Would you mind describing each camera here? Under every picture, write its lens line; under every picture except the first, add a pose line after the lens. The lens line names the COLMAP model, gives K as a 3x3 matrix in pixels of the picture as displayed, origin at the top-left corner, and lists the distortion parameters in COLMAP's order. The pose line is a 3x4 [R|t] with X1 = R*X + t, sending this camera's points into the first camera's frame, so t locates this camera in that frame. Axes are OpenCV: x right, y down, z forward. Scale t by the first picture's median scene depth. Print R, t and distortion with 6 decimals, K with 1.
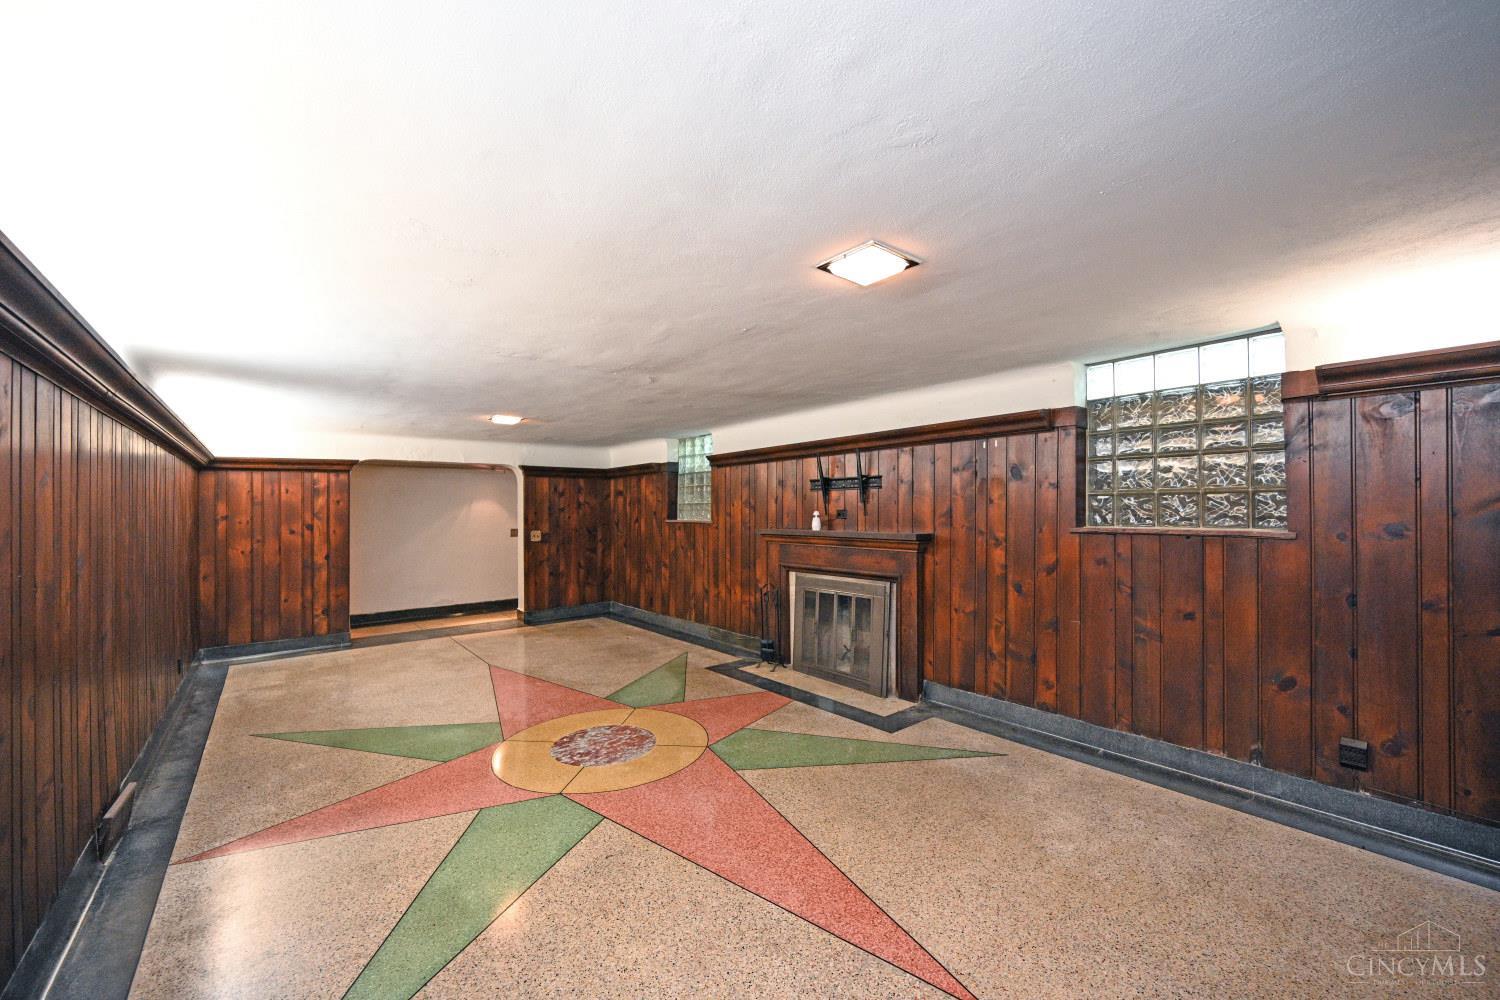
lens RADIAL K [[605.7, 0, 749.1], [0, 605.7, 503.2], [0, 0, 1]] dist [-0.000999, 0.000445]
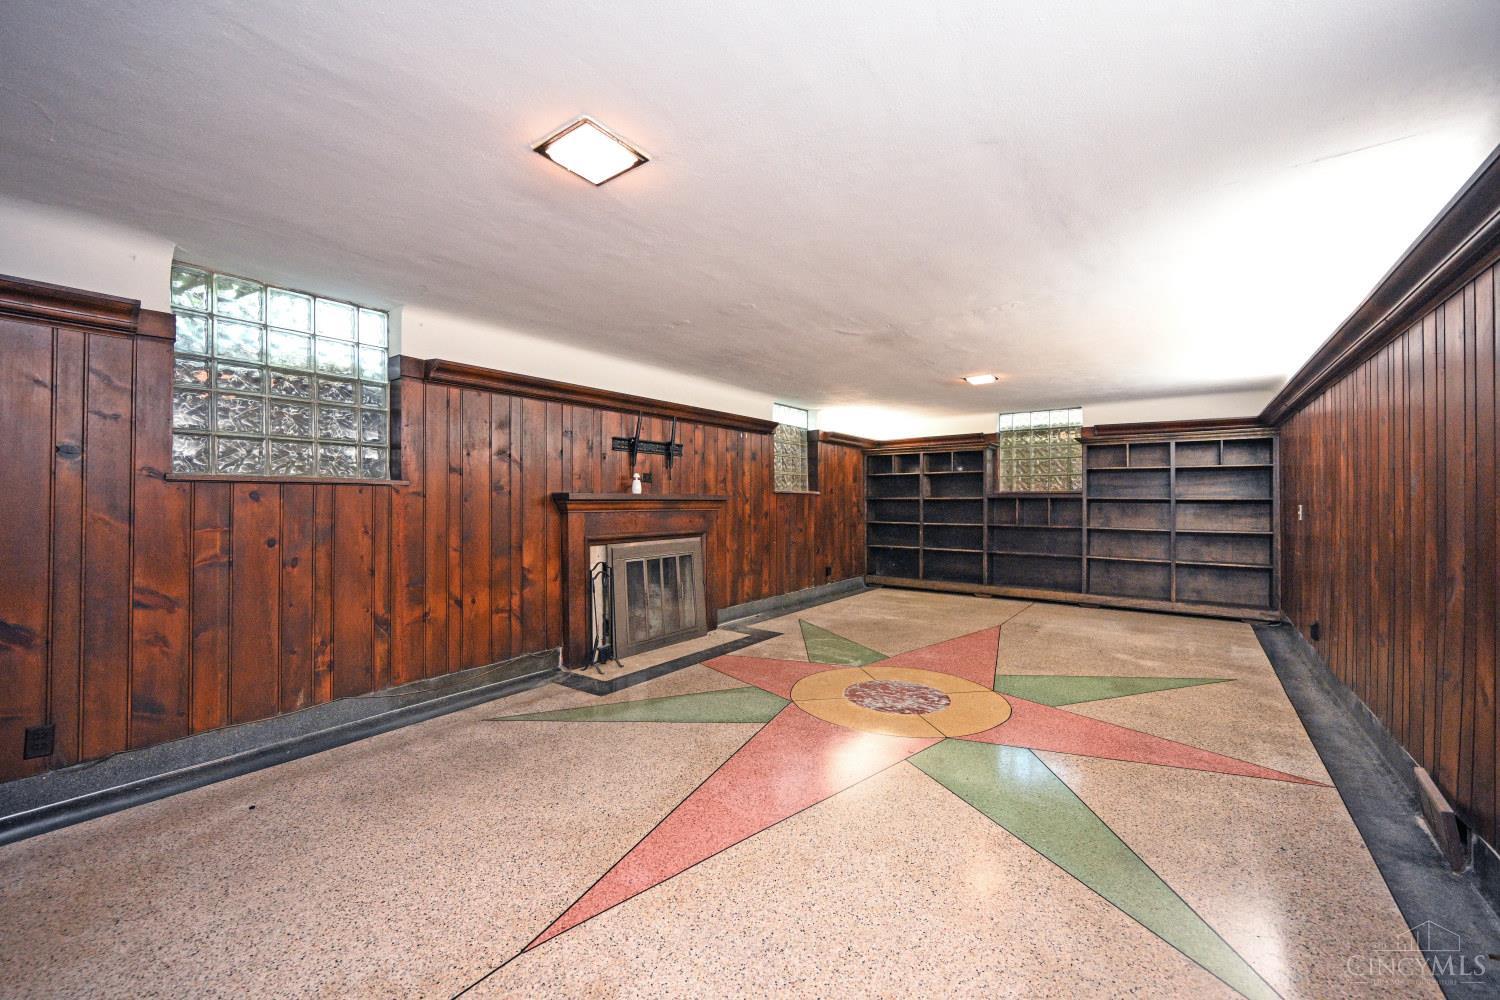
lens RADIAL K [[605.7, 0, 749.1], [0, 605.7, 503.2], [0, 0, 1]] dist [-0.000999, 0.000445]
pose [[-0.278277, 0.008780, 0.960461, -0.865785], [-0.002988, 0.999945, -0.010007, 0.071302], [-0.960496, -0.005654, -0.278235, 1.159054]]
